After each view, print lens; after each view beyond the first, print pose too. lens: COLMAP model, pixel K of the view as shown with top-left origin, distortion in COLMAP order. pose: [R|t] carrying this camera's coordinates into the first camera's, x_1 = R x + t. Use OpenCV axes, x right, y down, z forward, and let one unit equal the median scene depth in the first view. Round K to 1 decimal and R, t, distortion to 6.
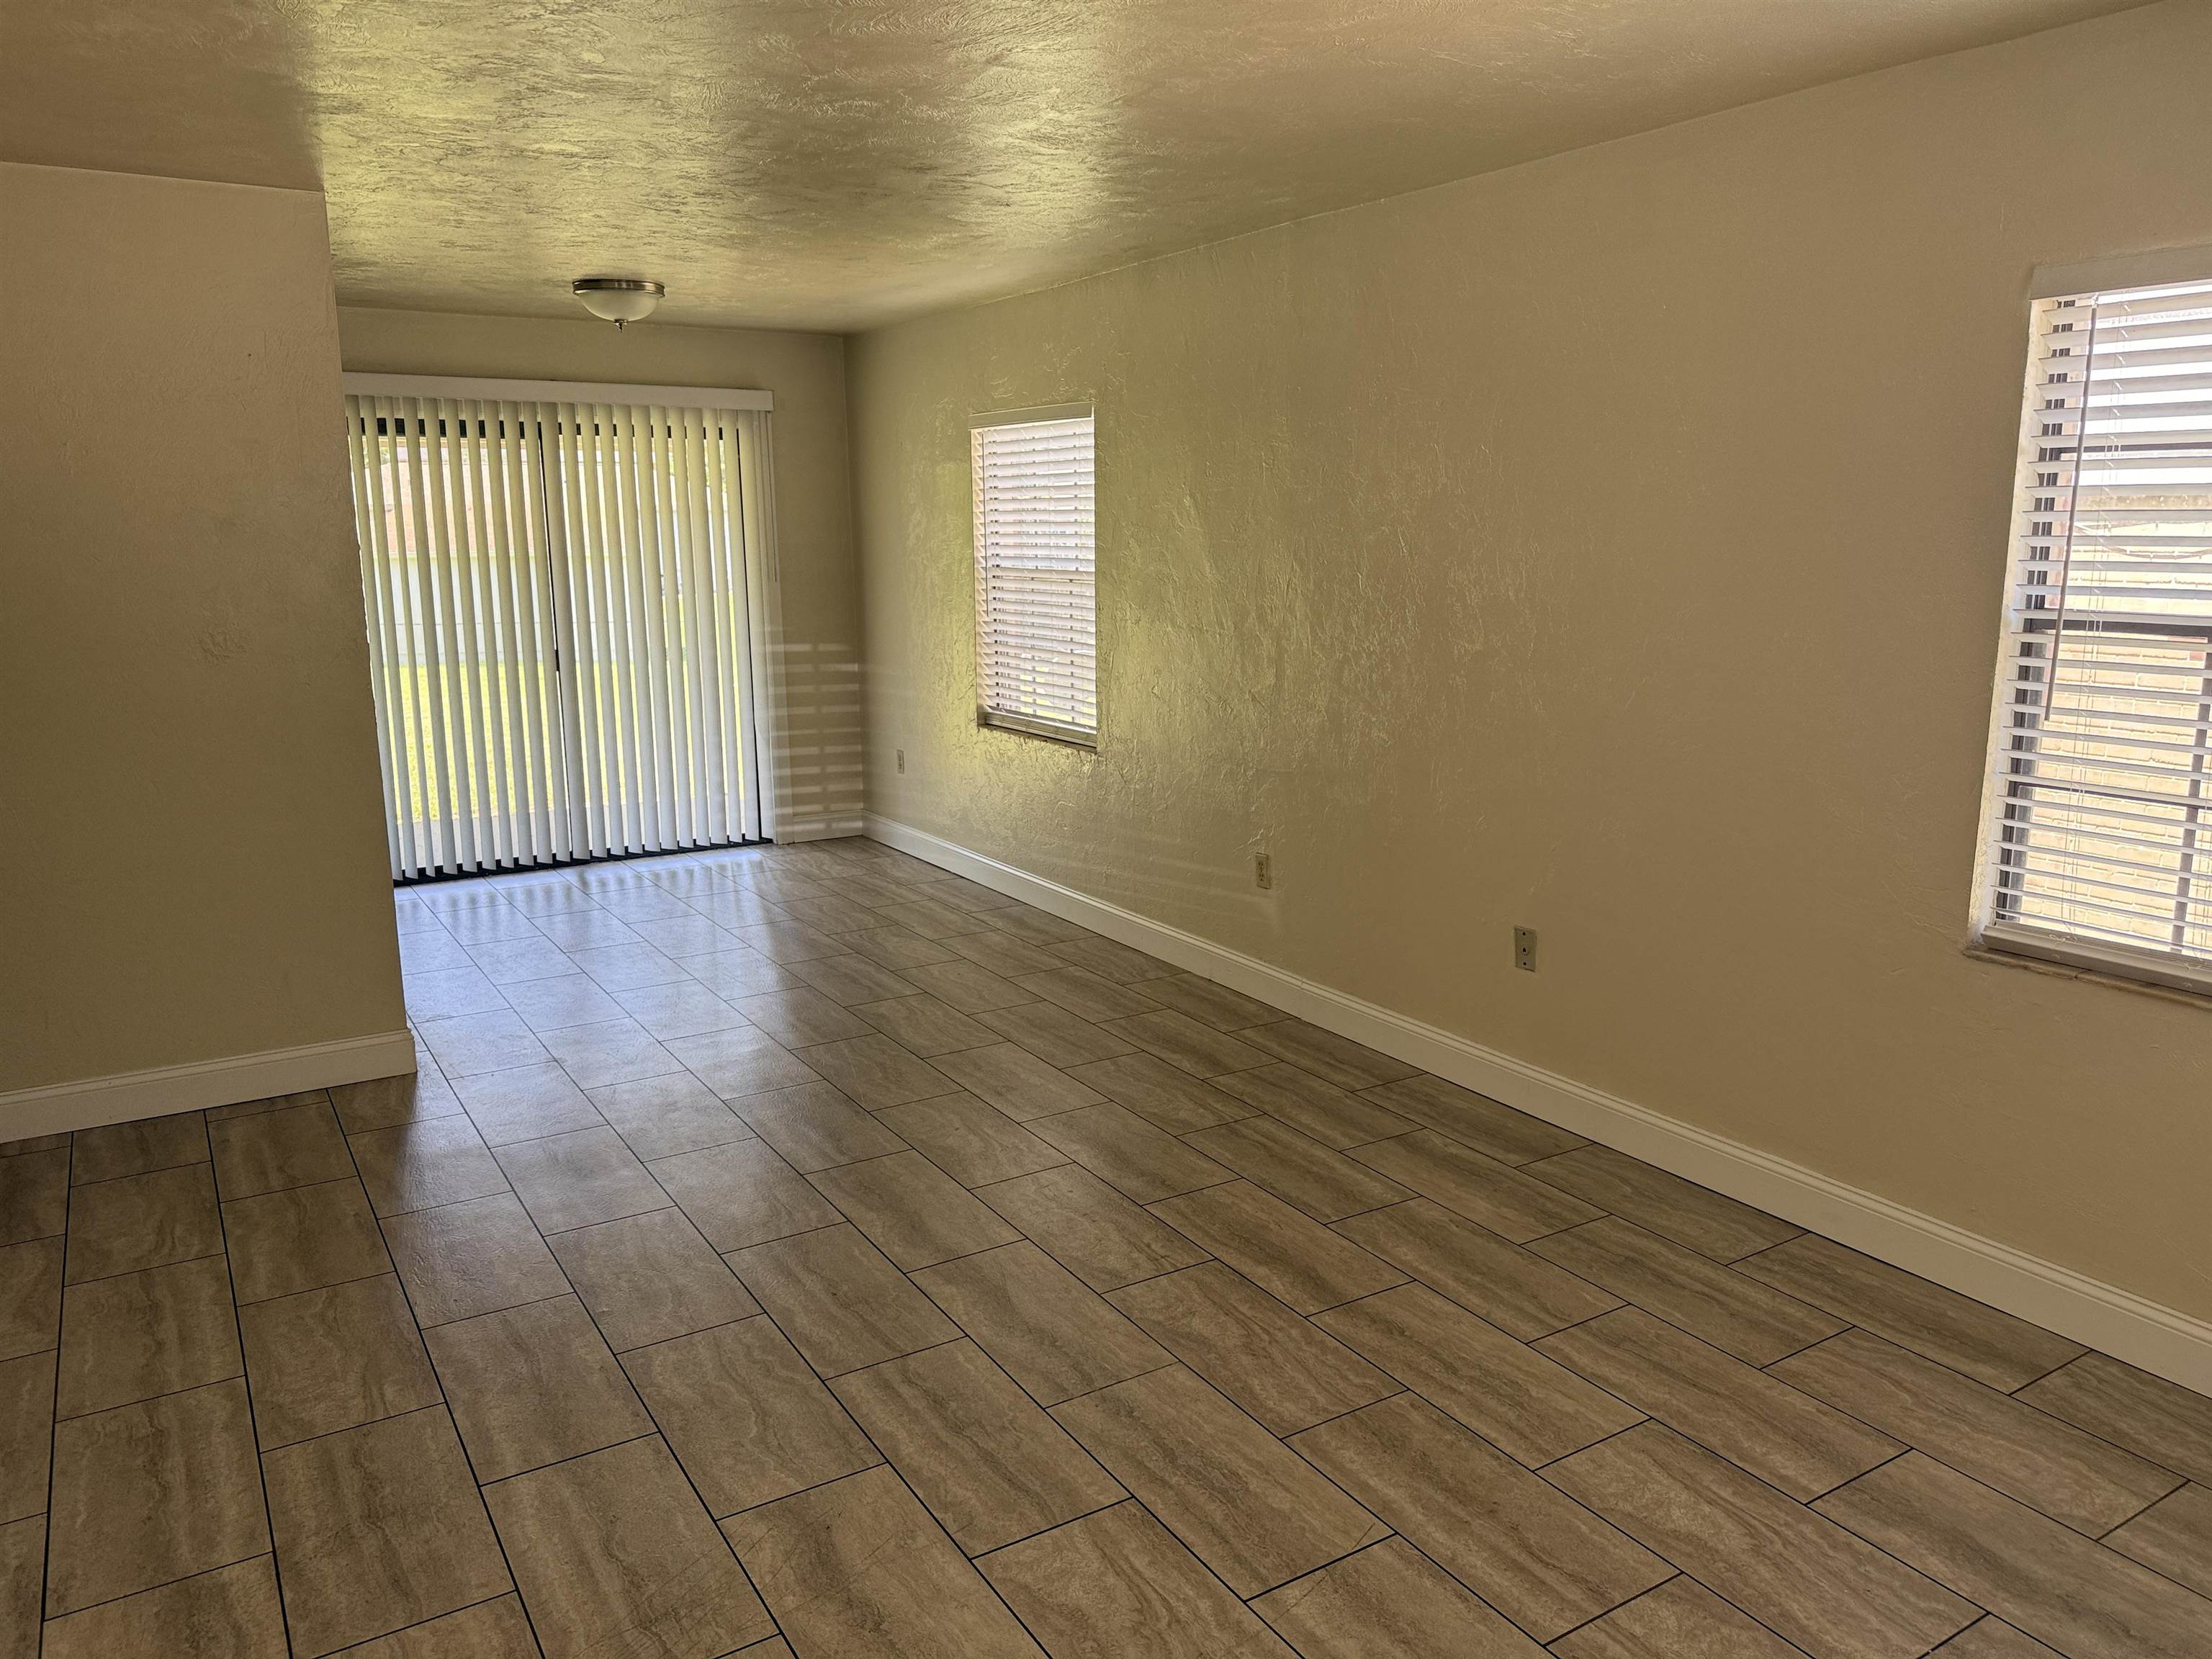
lens RADIAL K [[1551.2, 0, 1114.4], [0, 1551.2, 827.5], [0, 0, 1]] dist [0.084564, -0.105153]
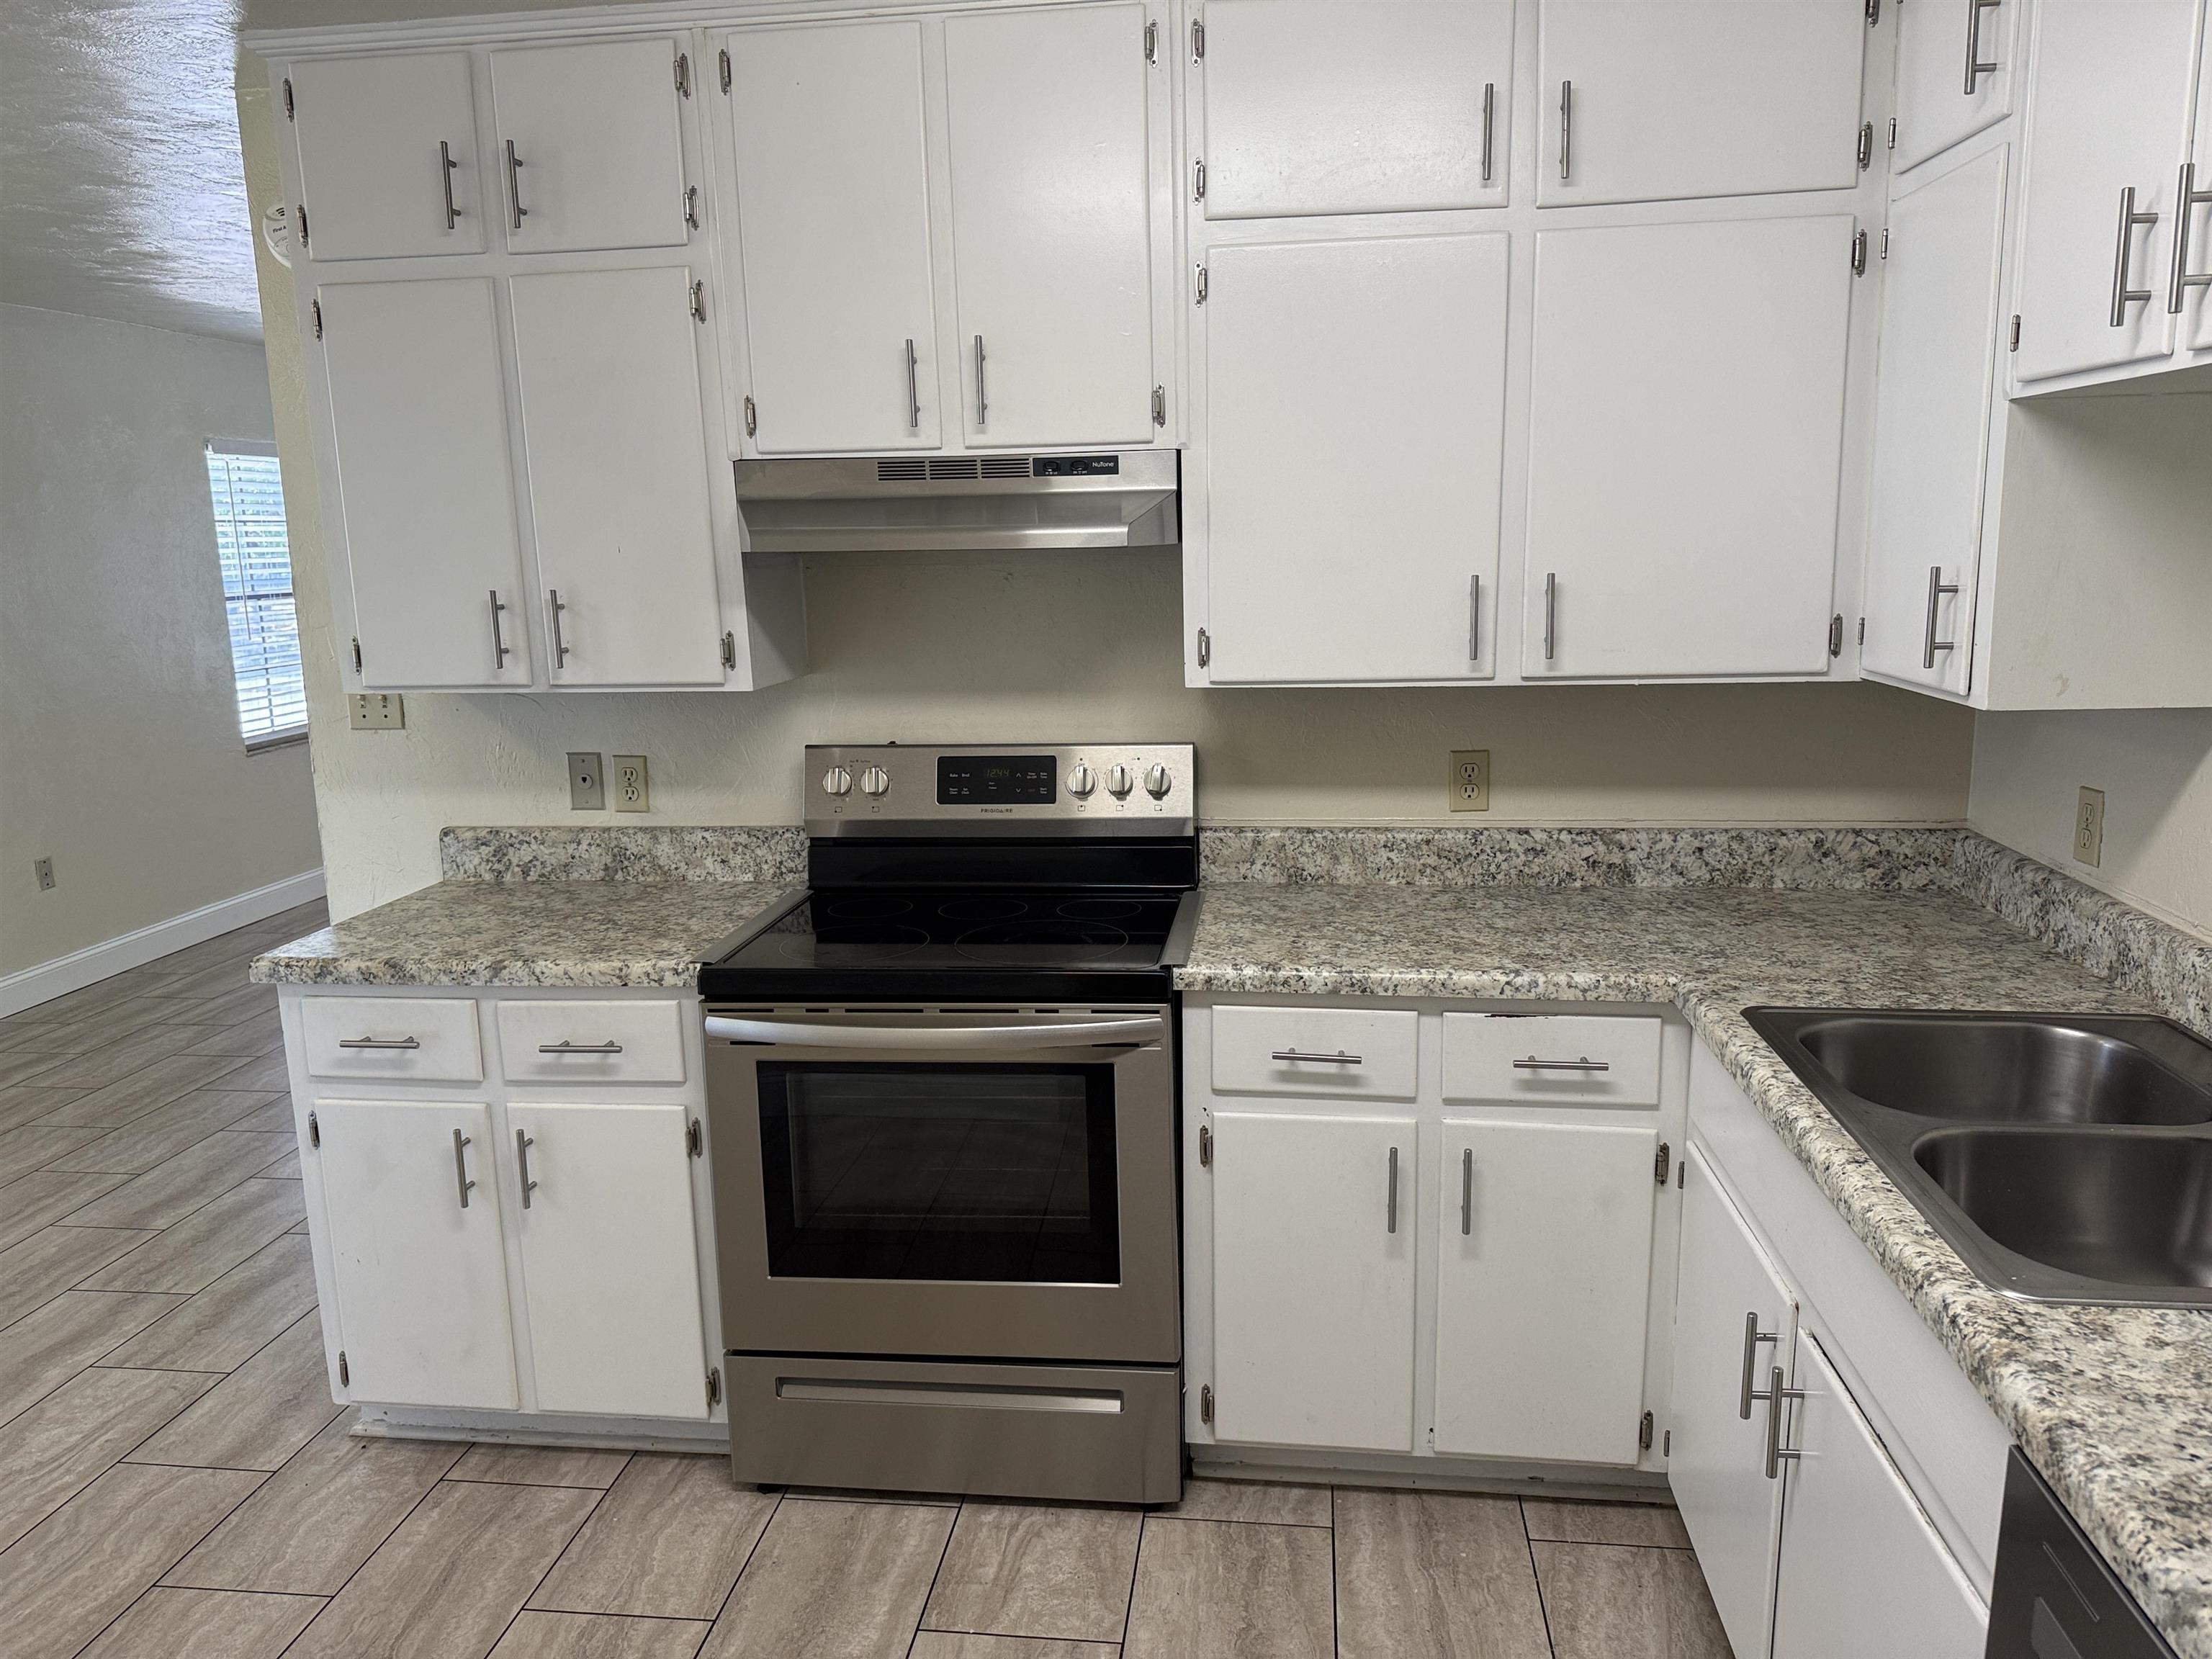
lens RADIAL K [[1591.8, 0, 1106.6], [0, 1591.8, 818.2], [0, 0, 1]] dist [0.024473, 0.000024]
pose [[-0.769597, -0.089241, 0.632262, -1.571856], [0.154668, 0.934644, 0.320185, -0.322218], [-0.619514, 0.344204, -0.705497, 1.681146]]
